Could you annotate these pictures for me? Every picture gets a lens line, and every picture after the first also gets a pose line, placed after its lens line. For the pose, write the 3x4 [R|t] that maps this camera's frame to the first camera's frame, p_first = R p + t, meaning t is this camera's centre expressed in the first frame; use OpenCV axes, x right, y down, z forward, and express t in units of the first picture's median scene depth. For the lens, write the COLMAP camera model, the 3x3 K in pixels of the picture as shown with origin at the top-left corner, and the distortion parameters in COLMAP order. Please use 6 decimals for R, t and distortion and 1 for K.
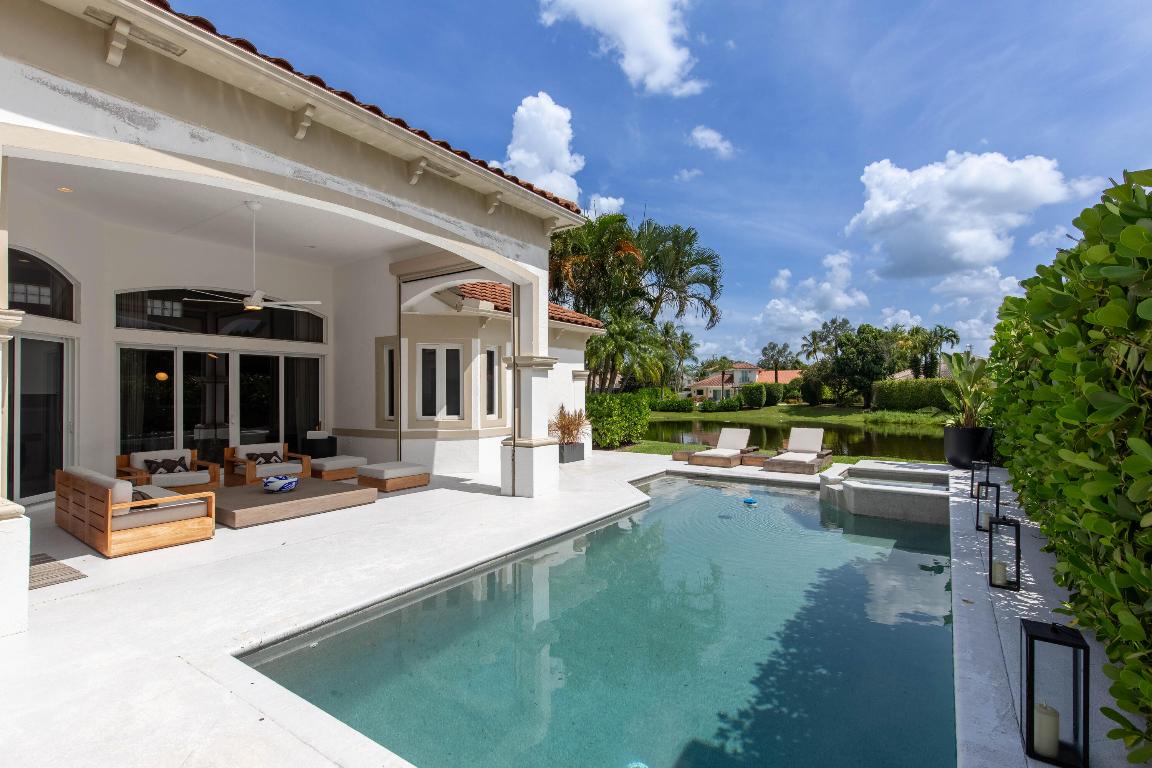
lens RADIAL K [[536.0, 0, 576.1], [0, 536.0, 378.1], [0, 0, 1]] dist [0.002499, -0.000260]
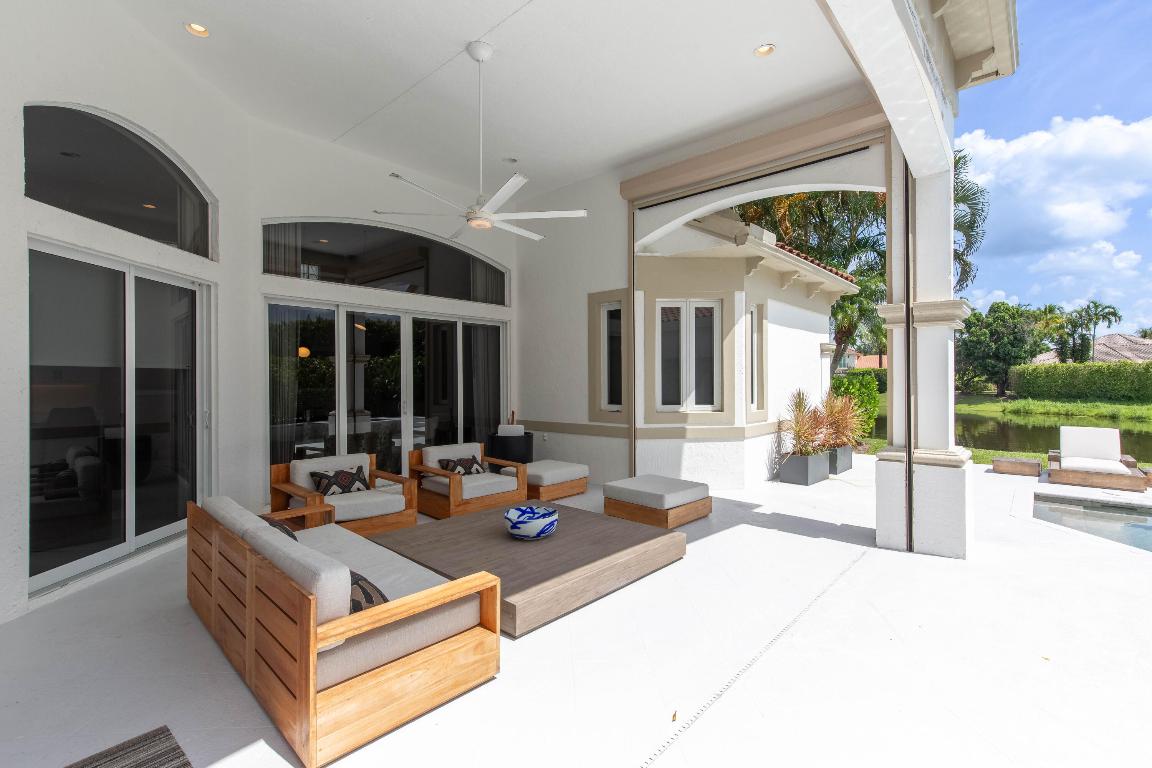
lens RADIAL K [[525.6, 0, 576.3], [0, 525.6, 368.5], [0, 0, 1]] dist [-0.000730, -0.000090]
pose [[0.991797, 0.000016, -0.127822, -0.310461], [0.000954, 0.999971, 0.007531, 0.018428], [0.127818, -0.007592, 0.991769, 0.318687]]
